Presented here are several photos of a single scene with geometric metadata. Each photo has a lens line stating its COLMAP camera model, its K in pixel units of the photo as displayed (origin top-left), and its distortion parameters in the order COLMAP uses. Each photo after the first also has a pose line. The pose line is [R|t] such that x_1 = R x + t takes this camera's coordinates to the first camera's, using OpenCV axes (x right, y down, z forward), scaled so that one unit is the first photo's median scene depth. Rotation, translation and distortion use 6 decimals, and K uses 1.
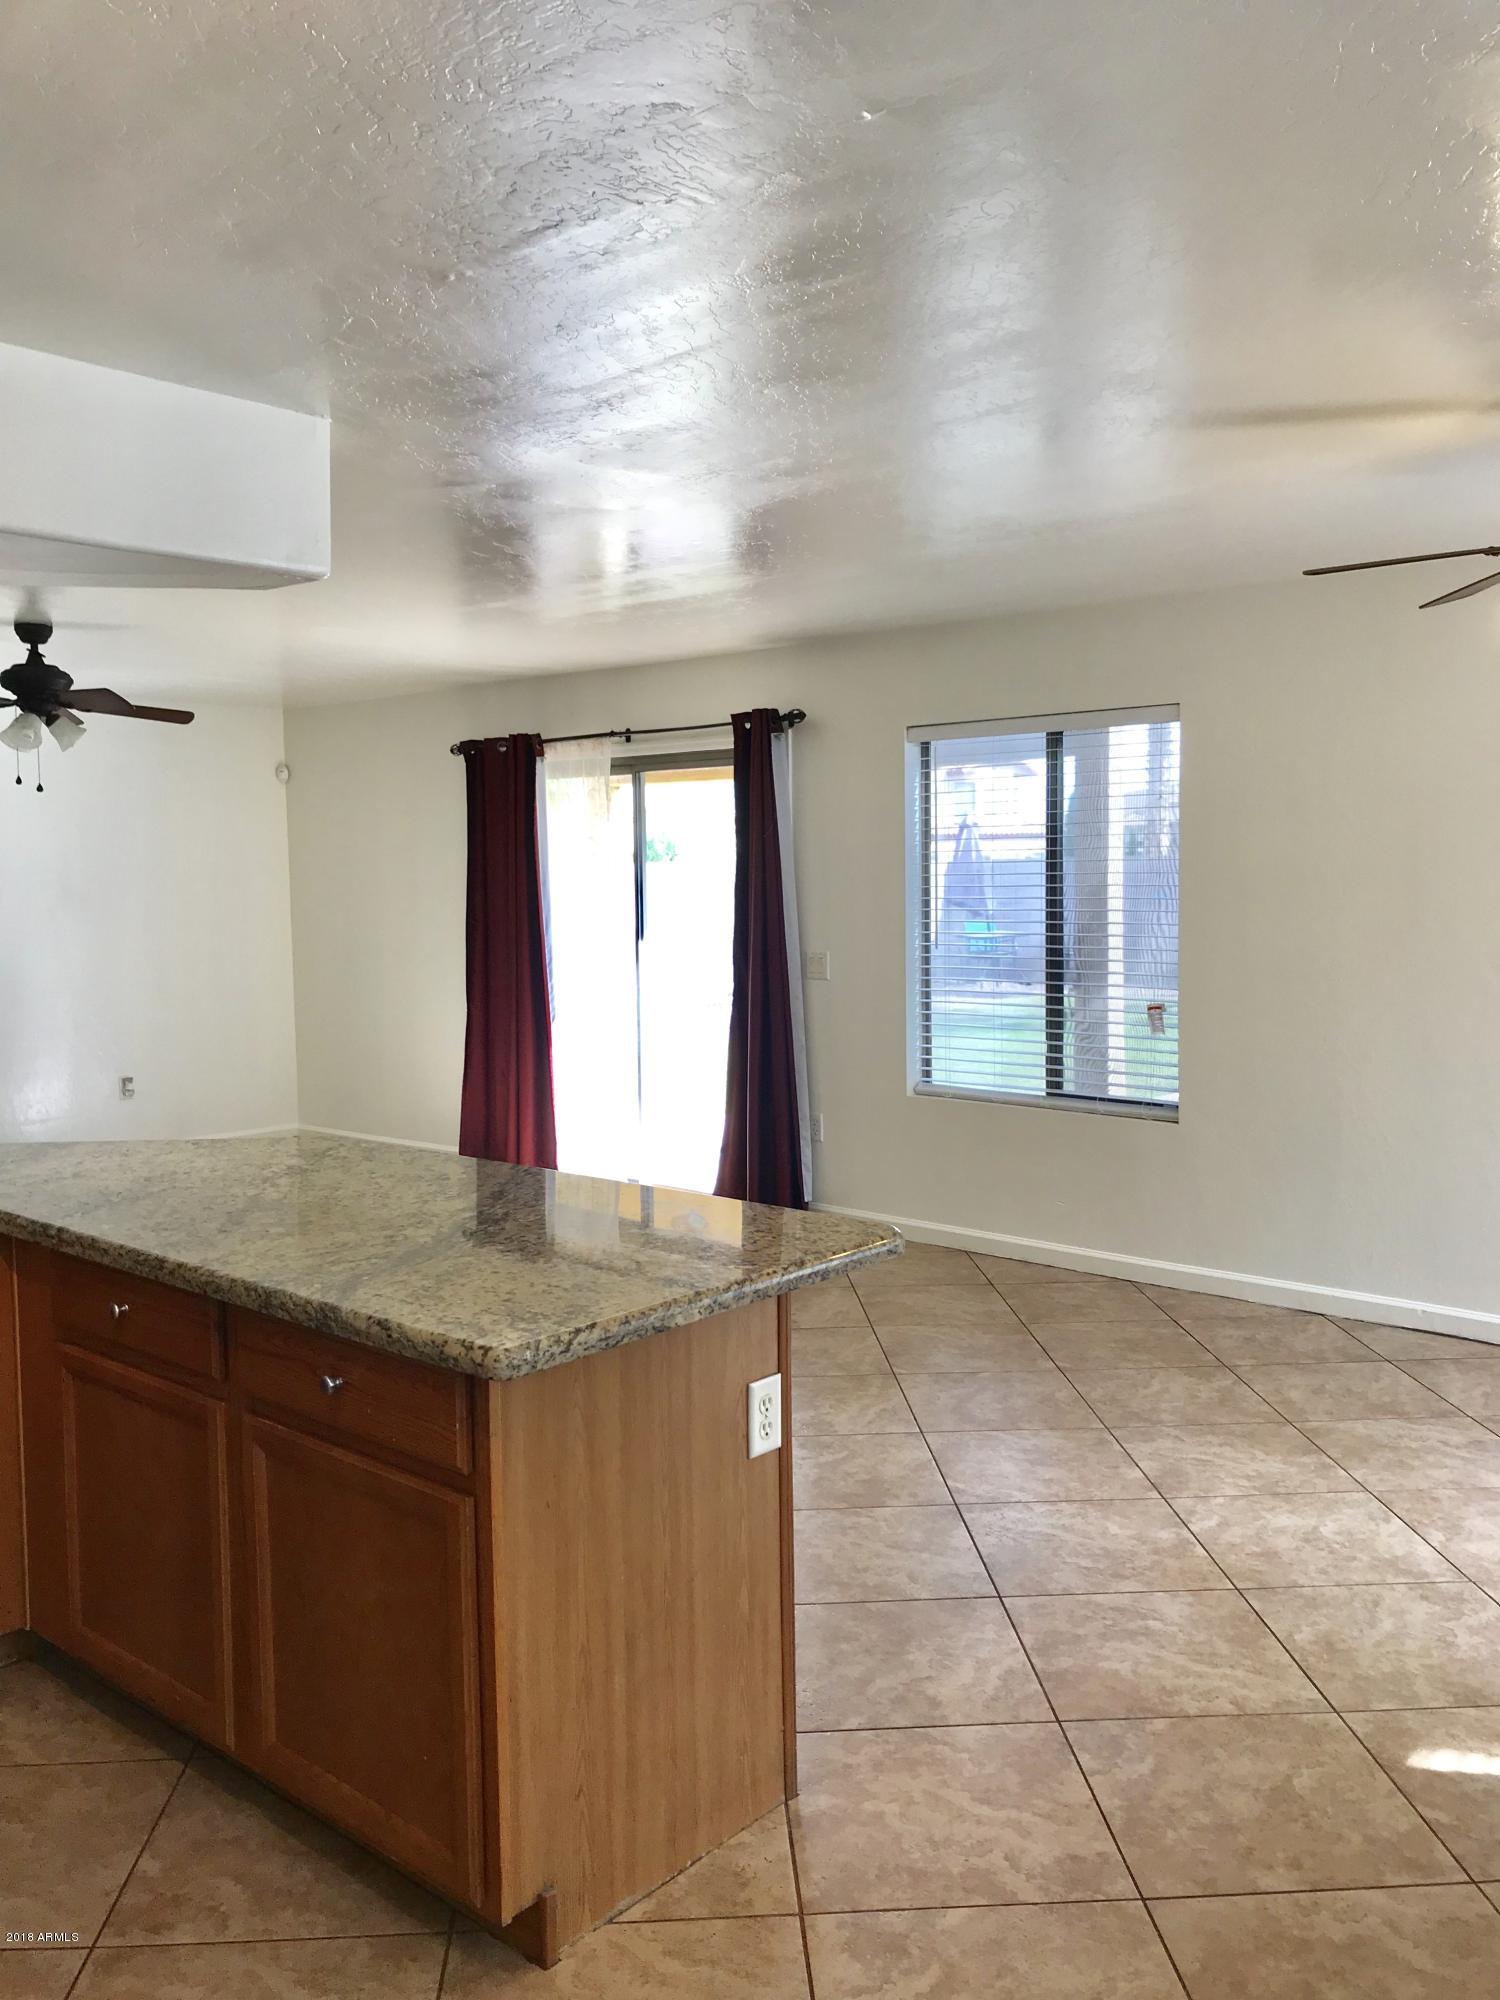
lens RADIAL K [[1659.0, 0, 801.8], [0, 1659.0, 994.6], [0, 0, 1]] dist [0.000511, 0.008324]
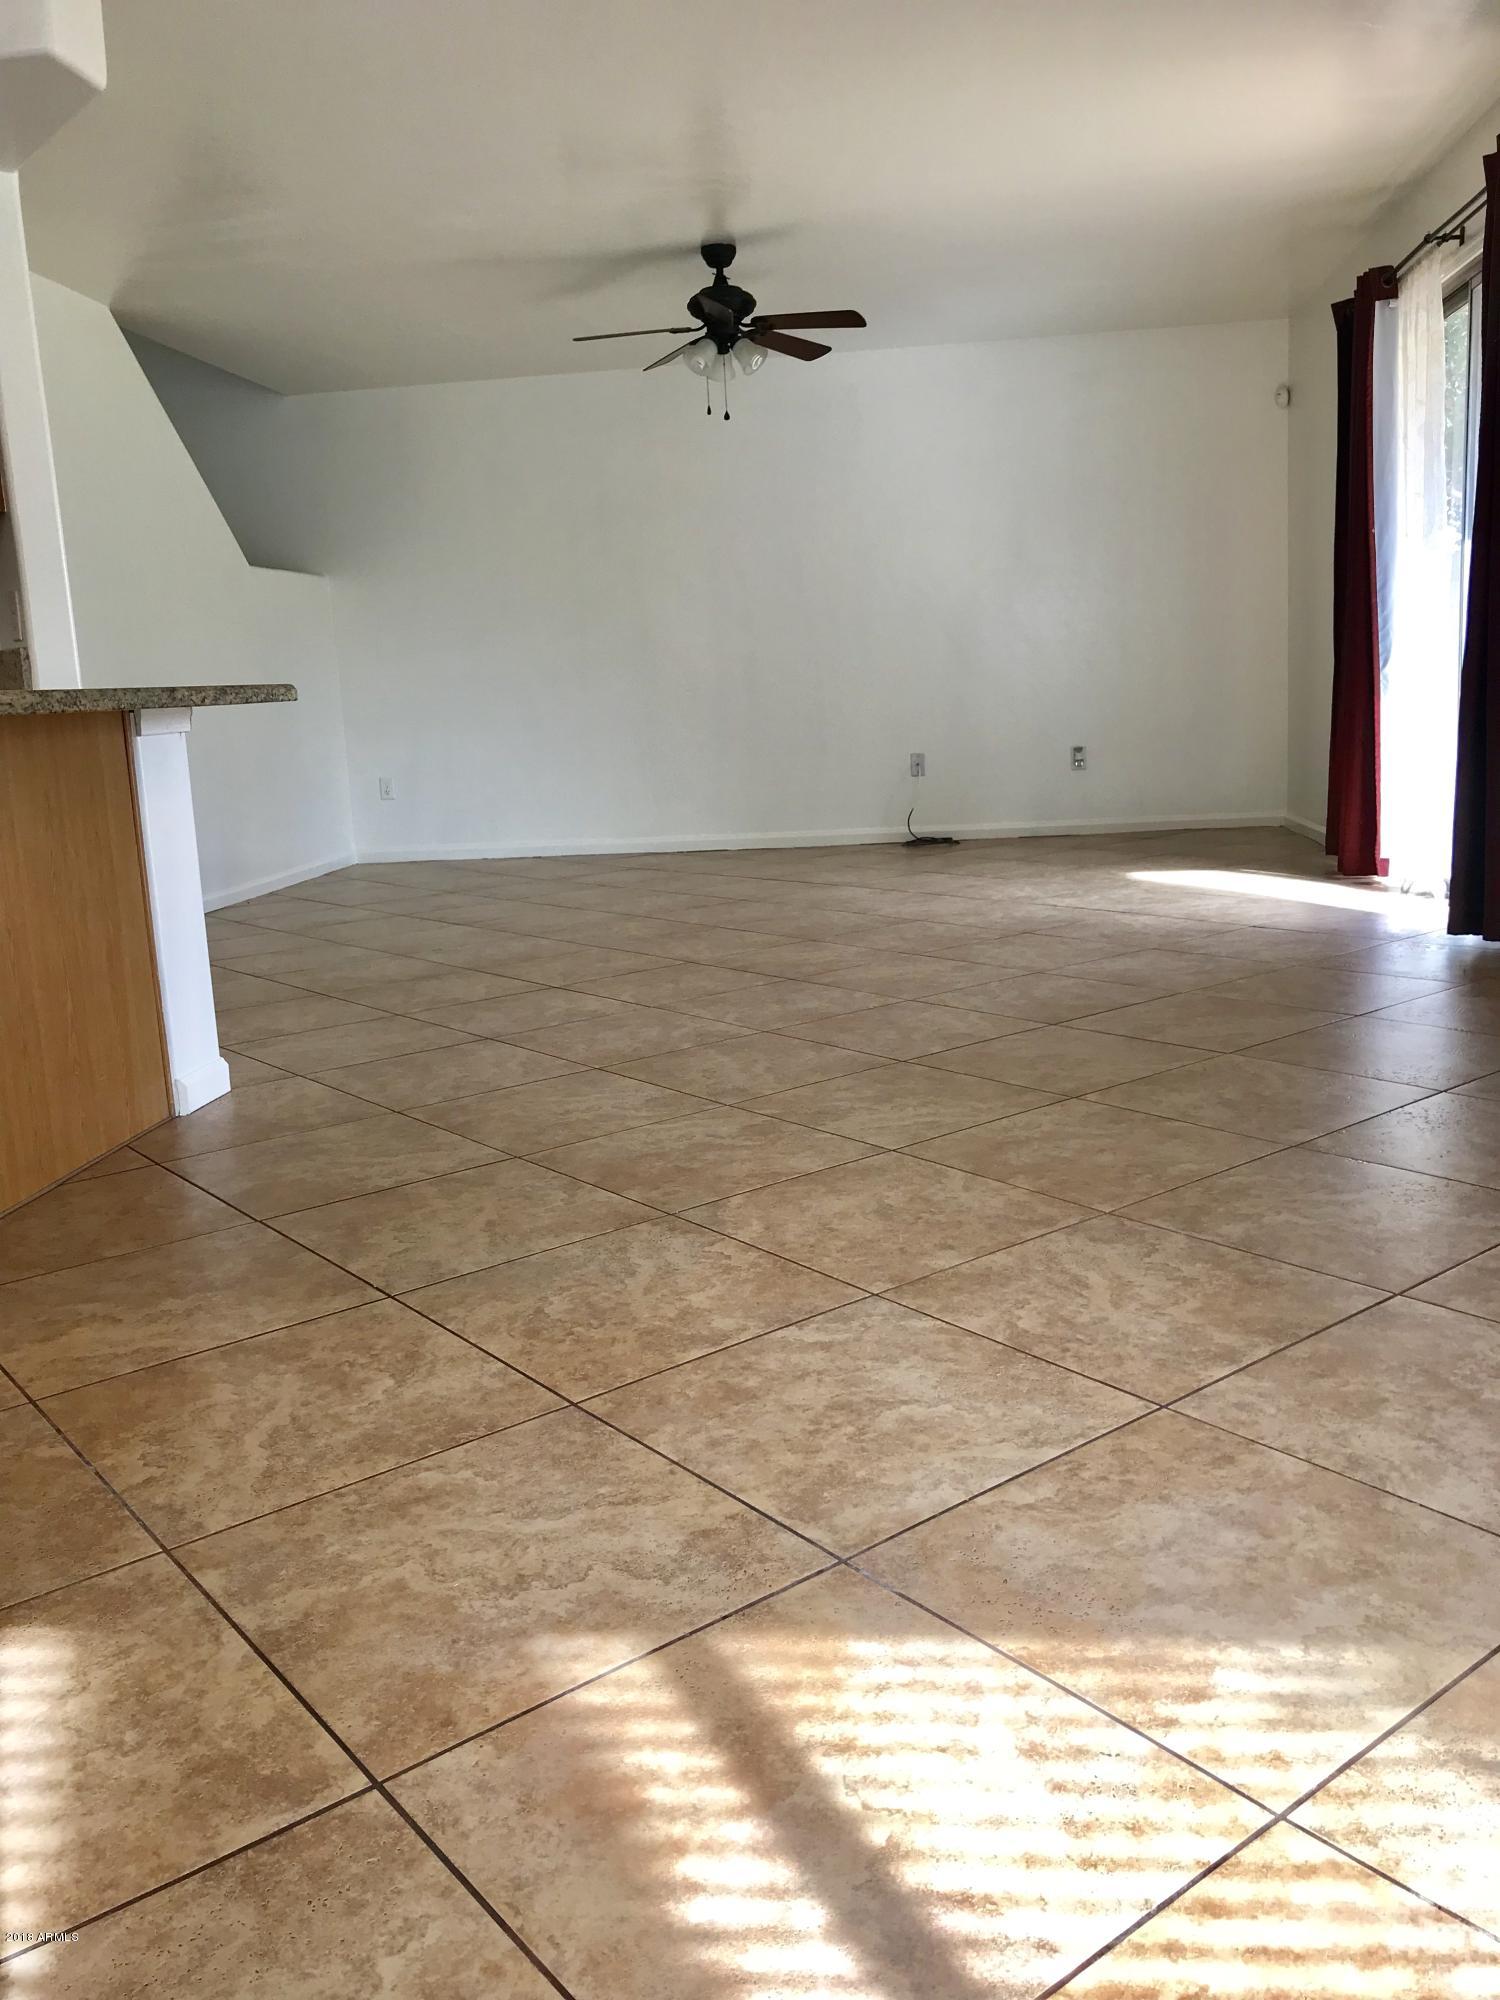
lens RADIAL K [[1668.4, 0, 750.0], [0, 1668.4, 1000.0], [0, 0, 1]] dist [0.018376, 0.006137]
pose [[0.556516, 0.137609, -0.819362, 0.464083], [-0.017849, 0.987941, 0.153798, 0.075393], [0.830645, -0.070966, 0.552261, 0.446082]]
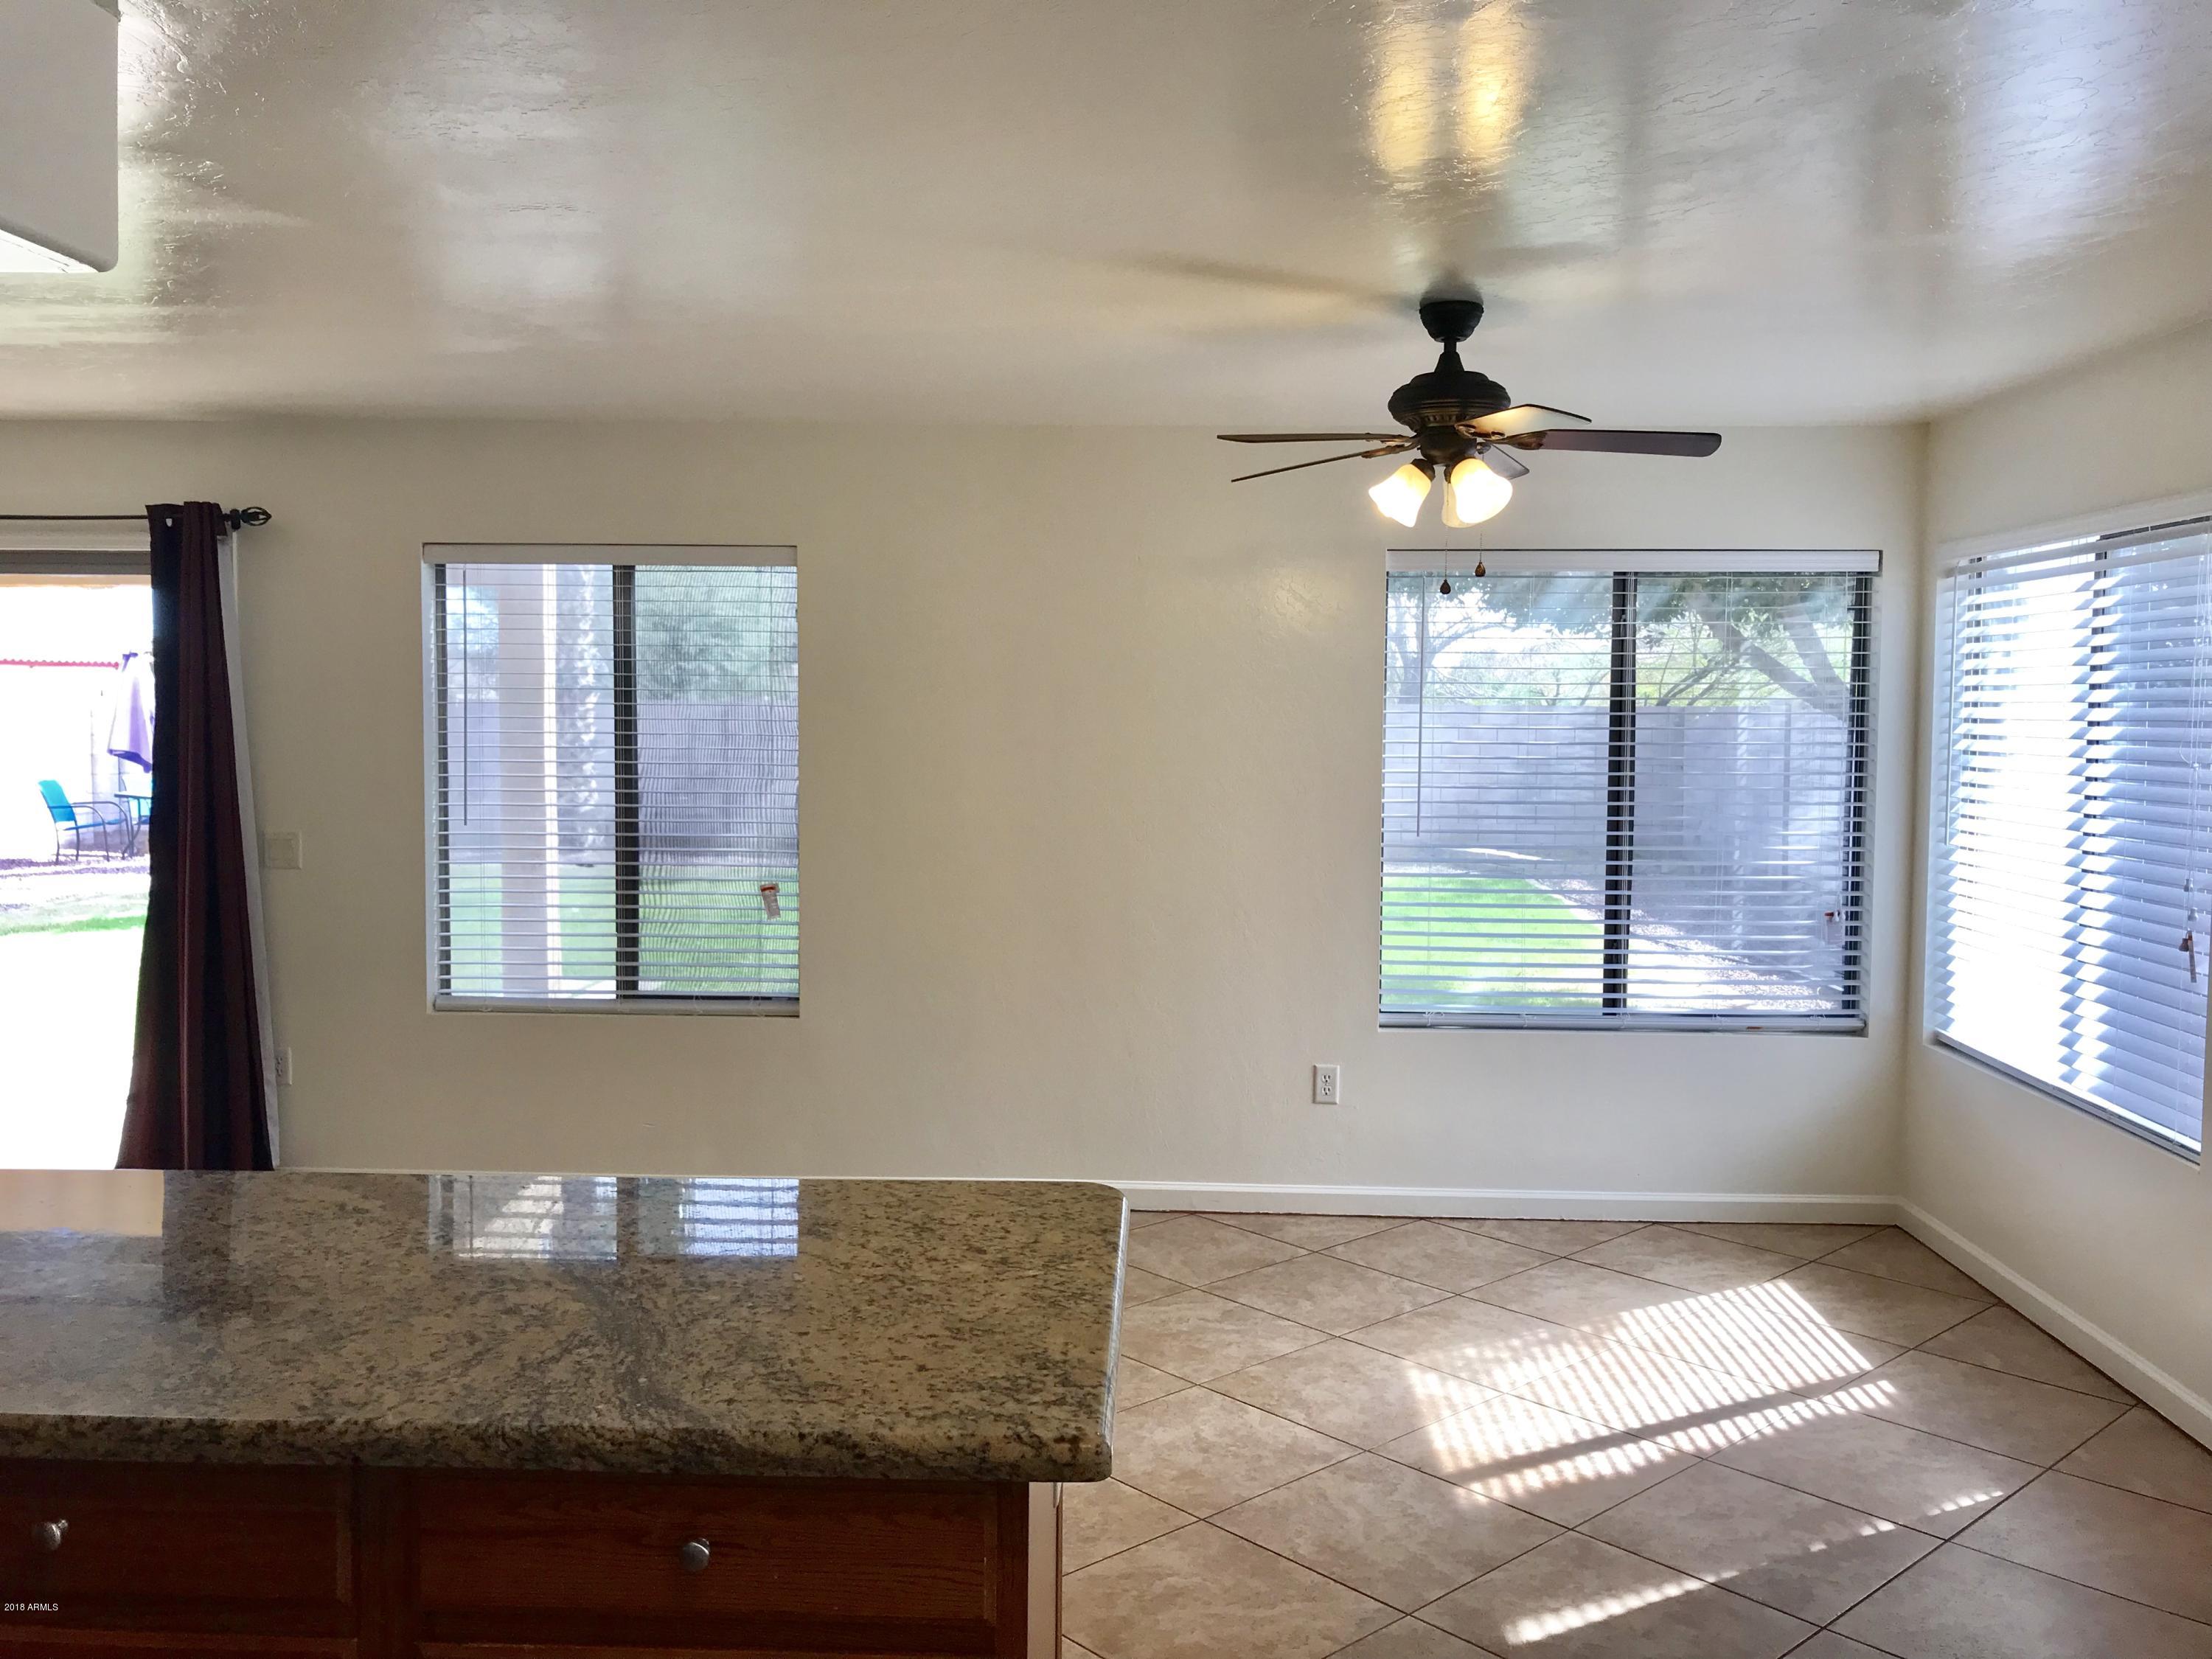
lens RADIAL K [[1807.8, 0, 1106.0], [0, 1807.8, 829.5], [0, 0, 1]] dist [0.020104, 0.009771]
pose [[0.779947, -0.020017, 0.625526, -0.252712], [0.024900, 0.999690, 0.000944, -0.020346], [-0.625350, 0.014839, 0.780203, 0.139350]]
